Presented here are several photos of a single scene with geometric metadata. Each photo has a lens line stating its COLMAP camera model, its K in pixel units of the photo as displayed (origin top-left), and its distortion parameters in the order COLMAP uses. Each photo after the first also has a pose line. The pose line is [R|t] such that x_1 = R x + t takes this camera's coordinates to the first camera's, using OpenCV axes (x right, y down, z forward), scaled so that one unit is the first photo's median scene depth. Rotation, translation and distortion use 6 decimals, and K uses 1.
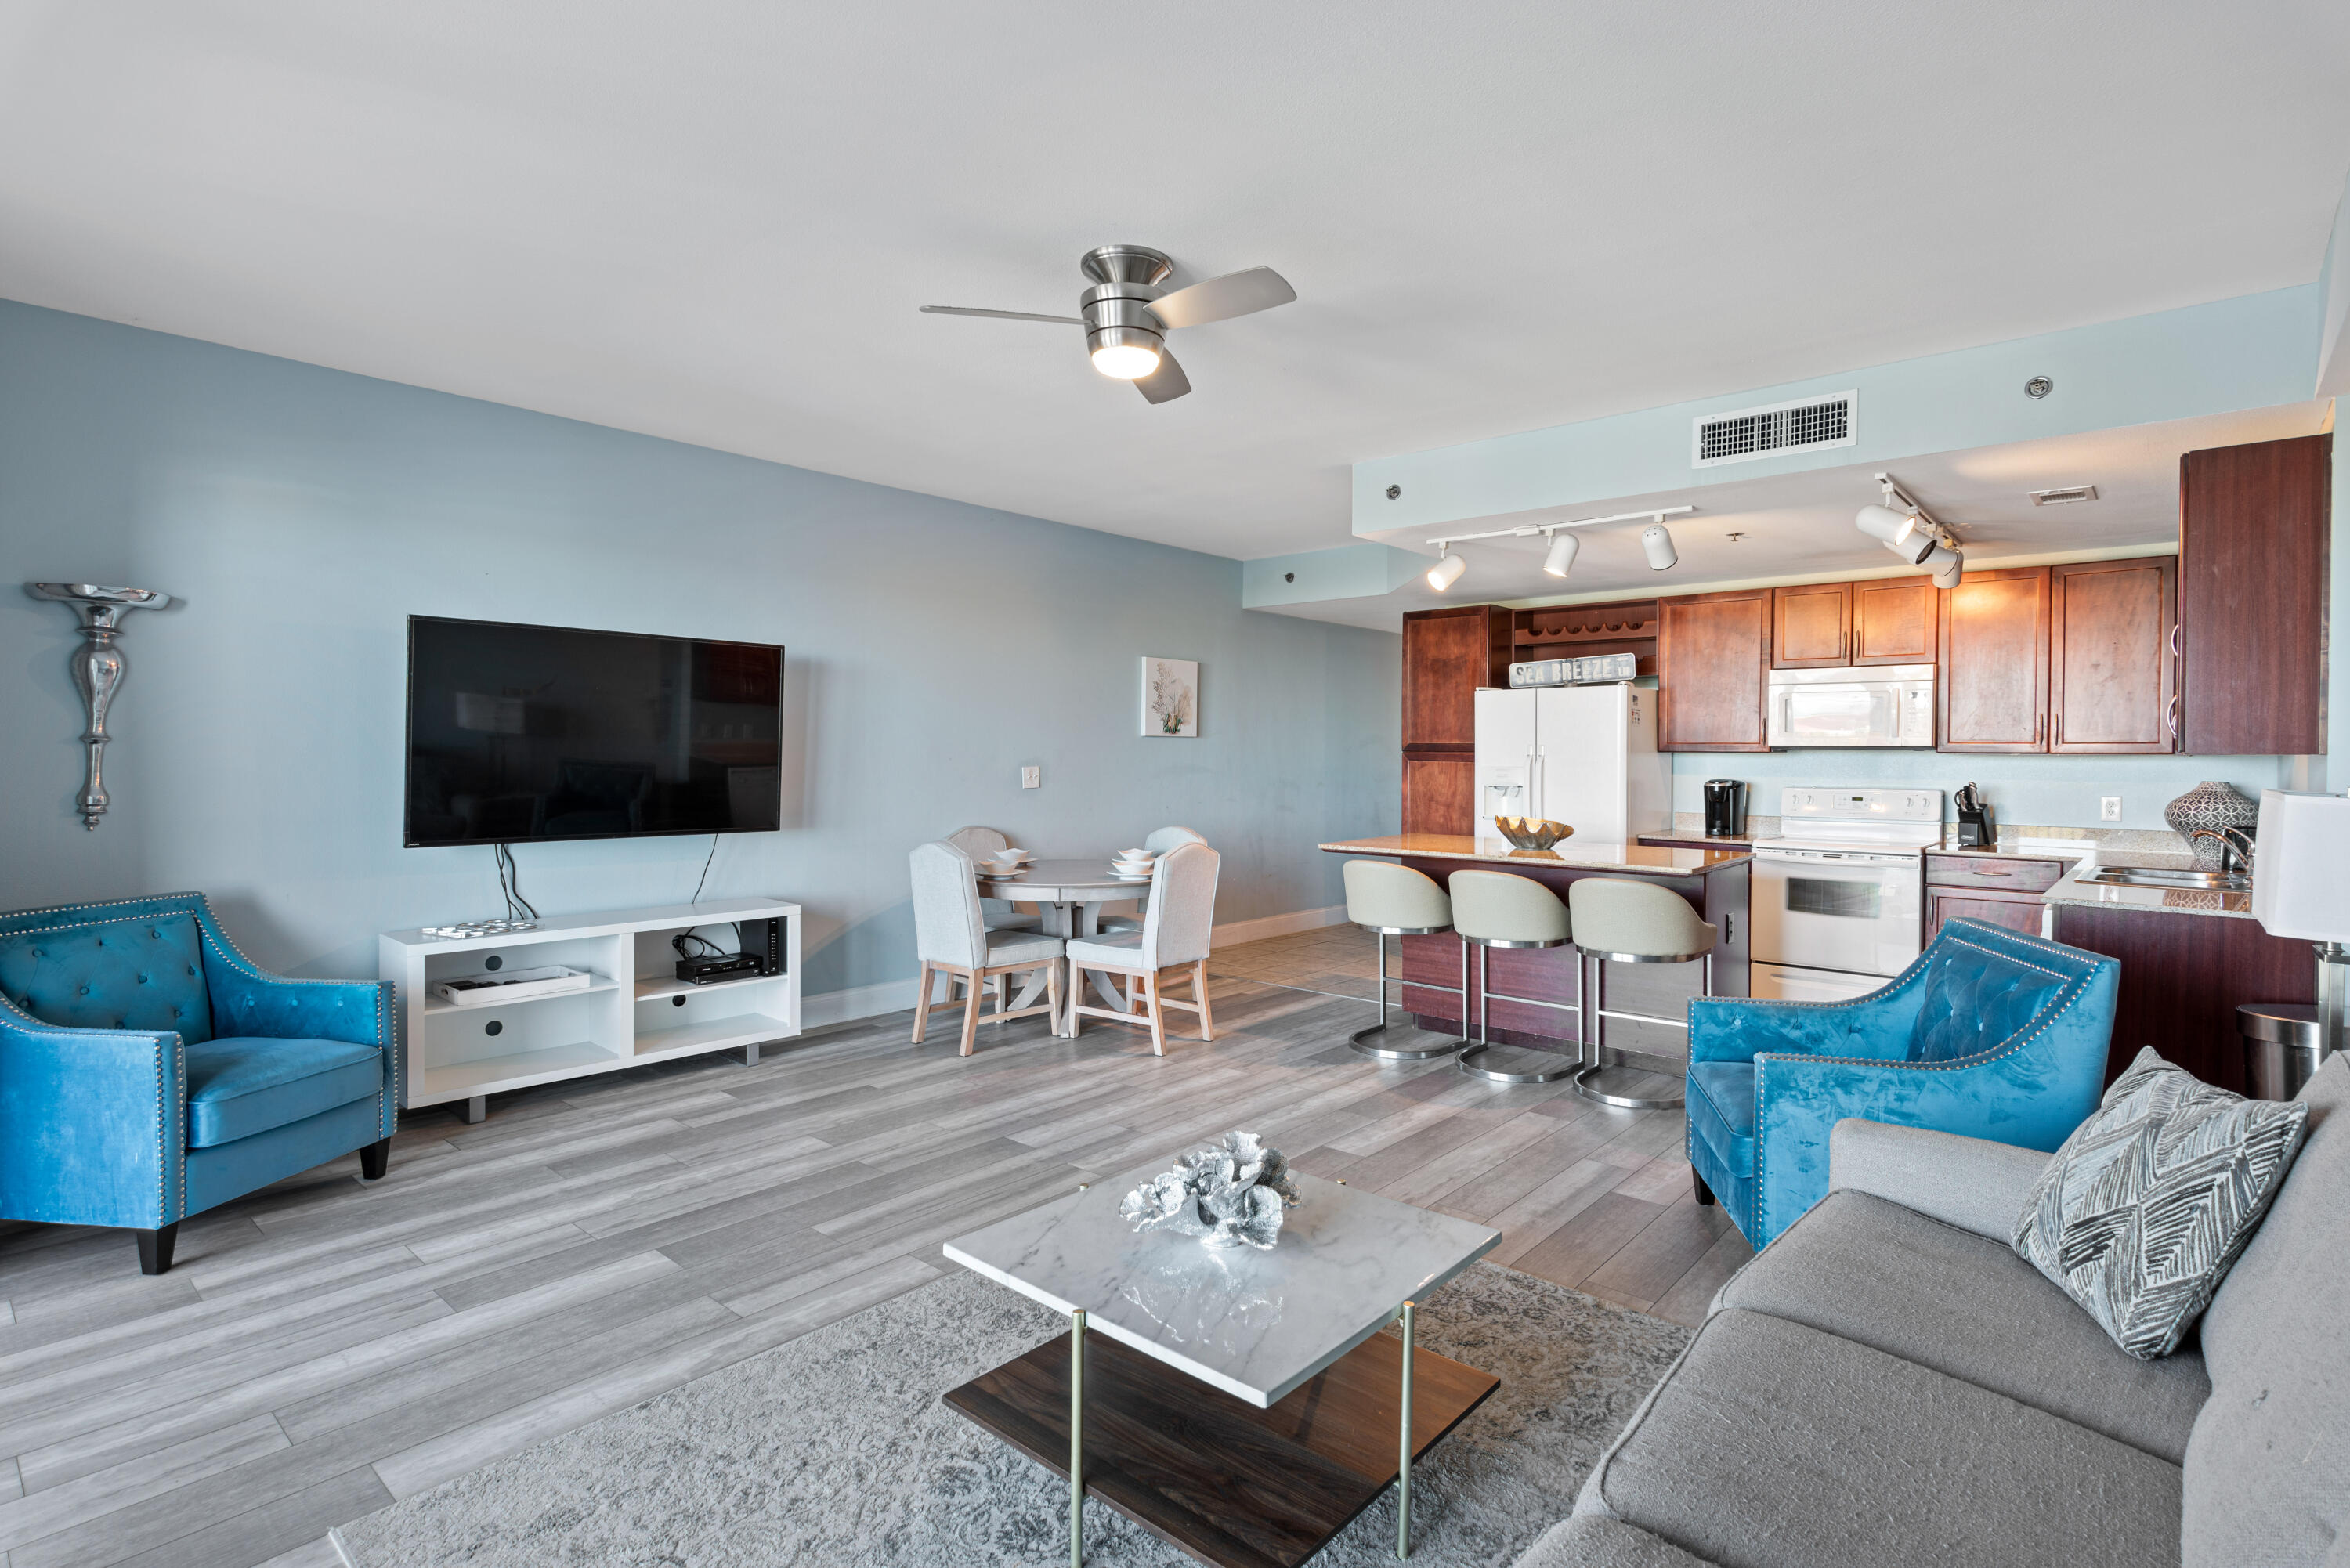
lens RADIAL K [[1144.1, 0, 1173.2], [0, 1144.1, 781.1], [0, 0, 1]] dist [0.000984, 0.000689]
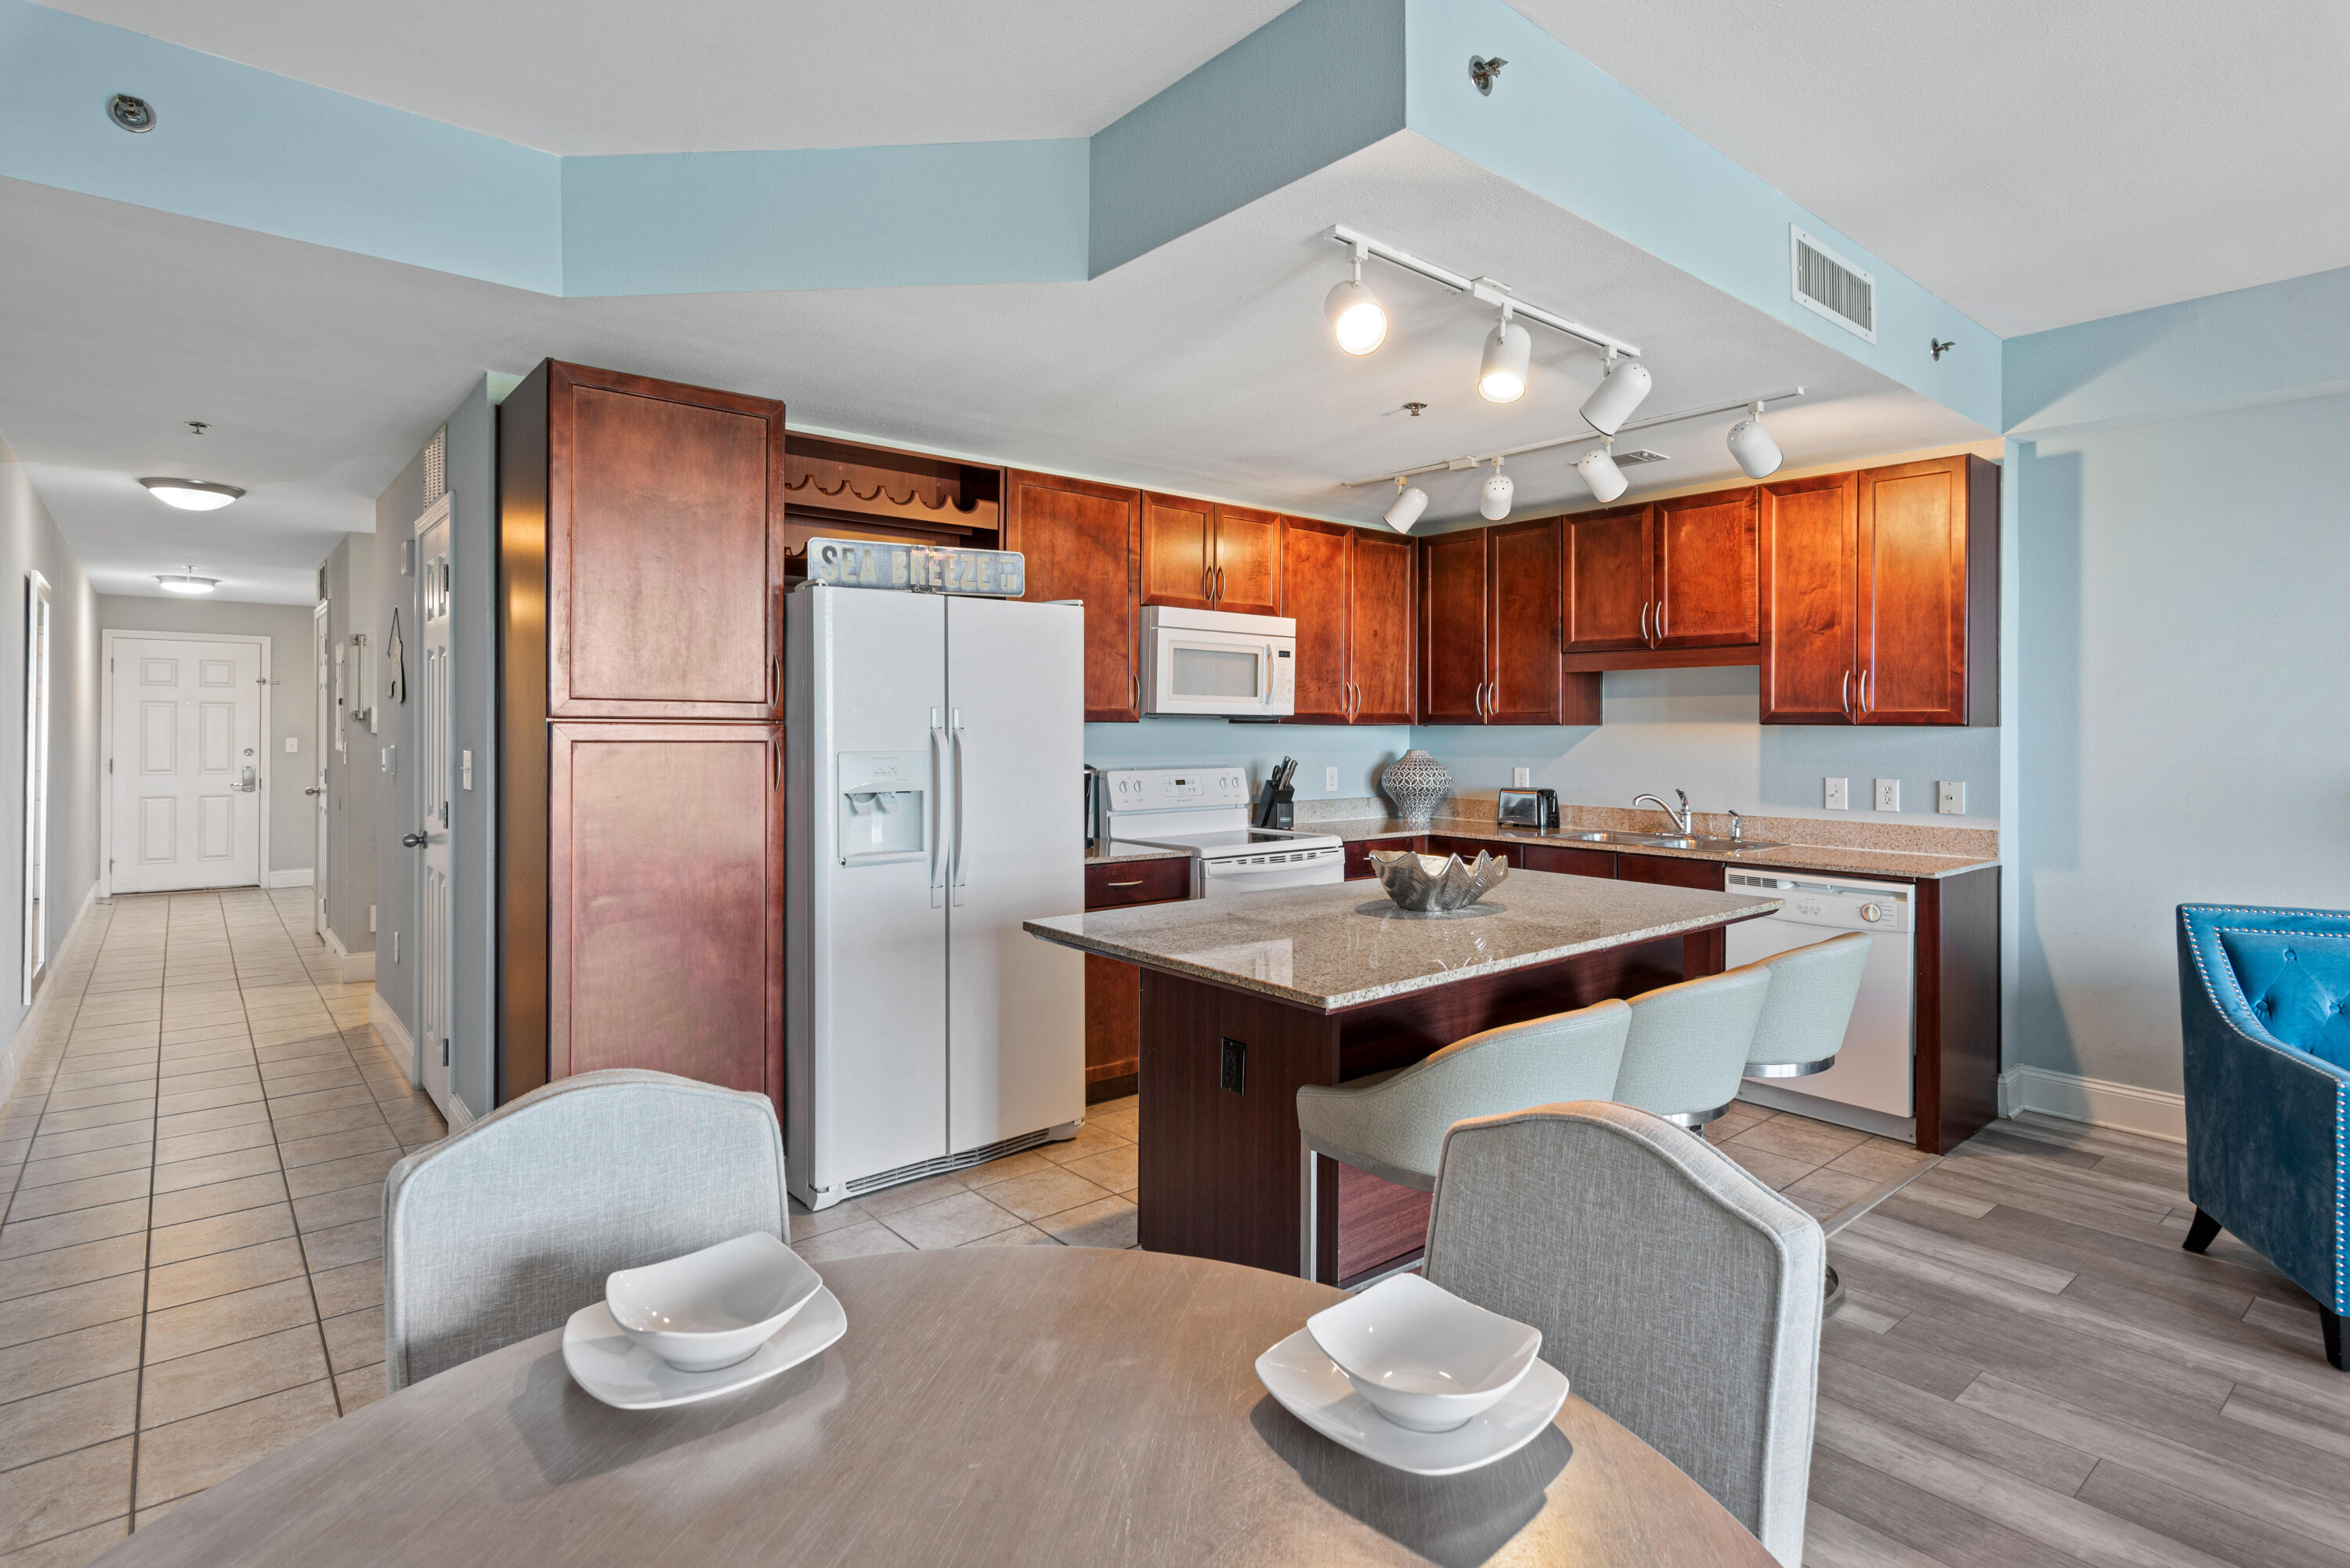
lens RADIAL K [[1185.2, 0, 1189.9], [0, 1185.2, 729.4], [0, 0, 1]] dist [0.004700, 0.001456]
pose [[0.142883, -0.005493, 0.989724, -0.260257], [0.022320, 0.999748, 0.002327, -0.028991], [-0.989488, 0.021759, 0.142970, 1.151206]]
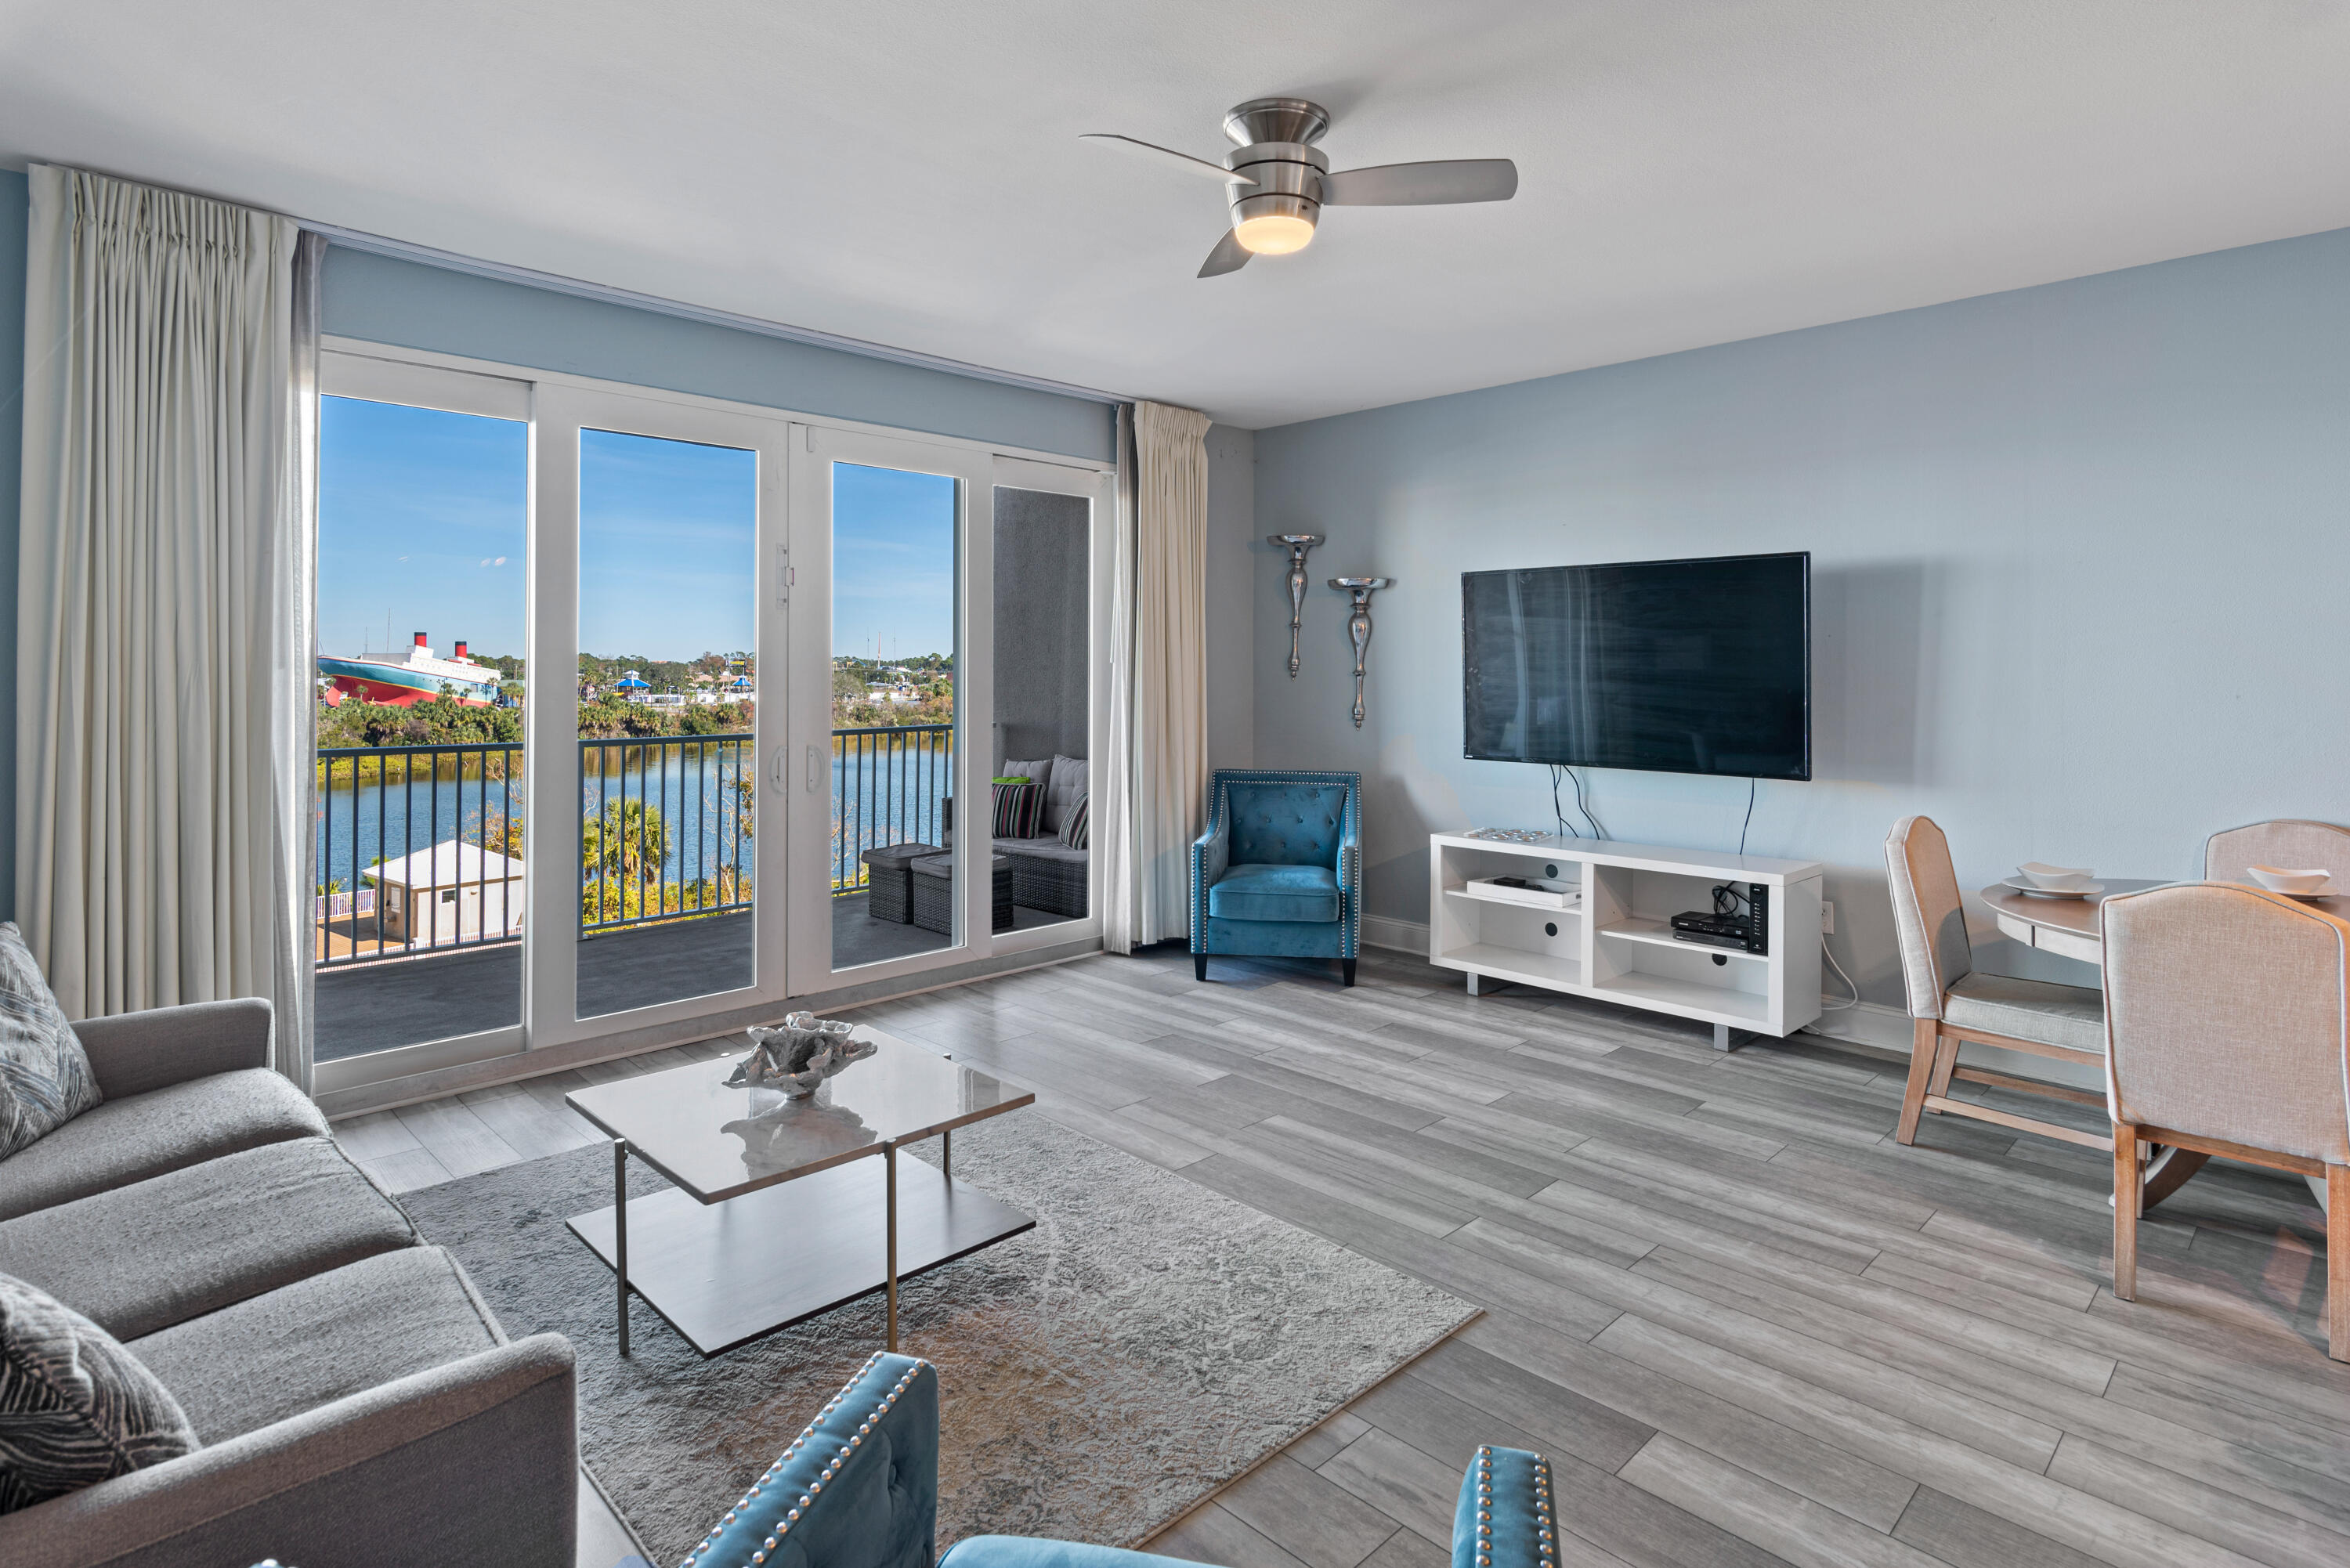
lens RADIAL K [[1206.5, 0, 1191.0], [0, 1206.5, 671.5], [0, 0, 1]] dist [0.006252, -0.001175]
pose [[-0.058834, -0.004076, -0.998259, 0.583256], [-0.027062, 0.999631, -0.002487, -0.021708], [0.997901, 0.026869, -0.058922, 0.668446]]
